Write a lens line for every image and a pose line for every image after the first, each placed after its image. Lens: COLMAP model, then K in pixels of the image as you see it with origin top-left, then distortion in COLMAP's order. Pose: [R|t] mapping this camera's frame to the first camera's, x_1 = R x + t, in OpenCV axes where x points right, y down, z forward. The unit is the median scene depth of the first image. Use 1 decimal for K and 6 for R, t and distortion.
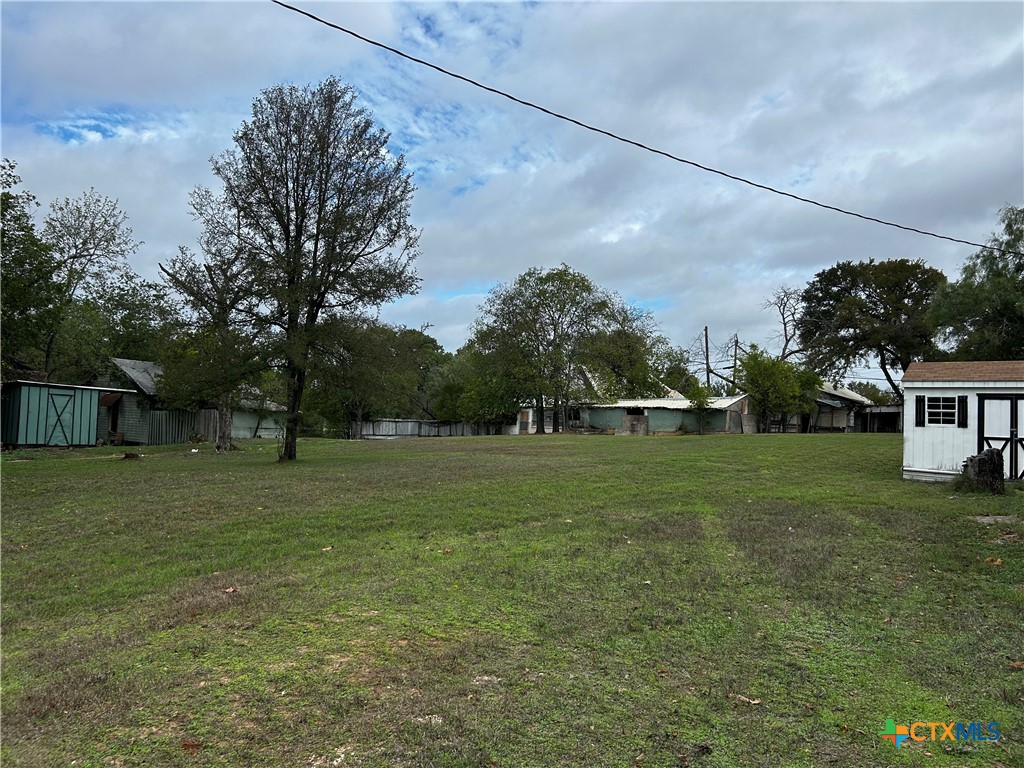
lens RADIAL K [[762.7, 0, 514.3], [0, 762.7, 385.2], [0, 0, 1]] dist [0.041897, -0.025626]
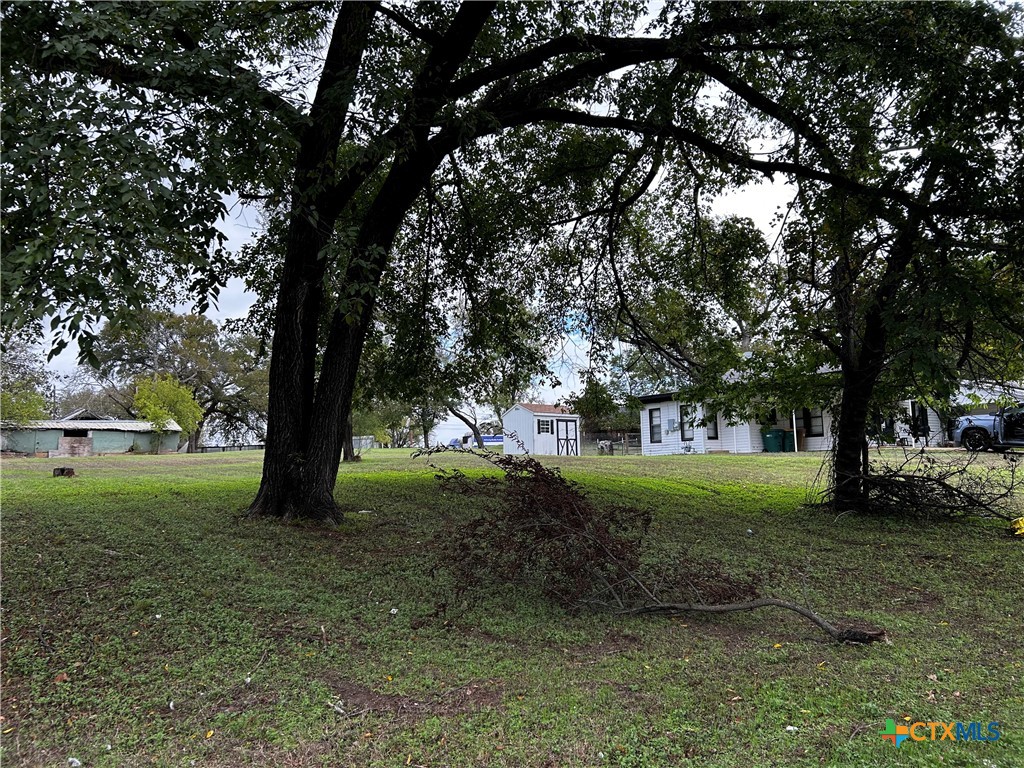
lens RADIAL K [[762.7, 0, 510.9], [0, 762.7, 383.8], [0, 0, 1]] dist [0.041897, -0.025626]
pose [[0.247853, 0.072254, 0.966100, -1.476880], [-0.024226, 0.997365, -0.068377, 0.060691], [-0.968495, -0.006457, 0.248950, 0.561835]]
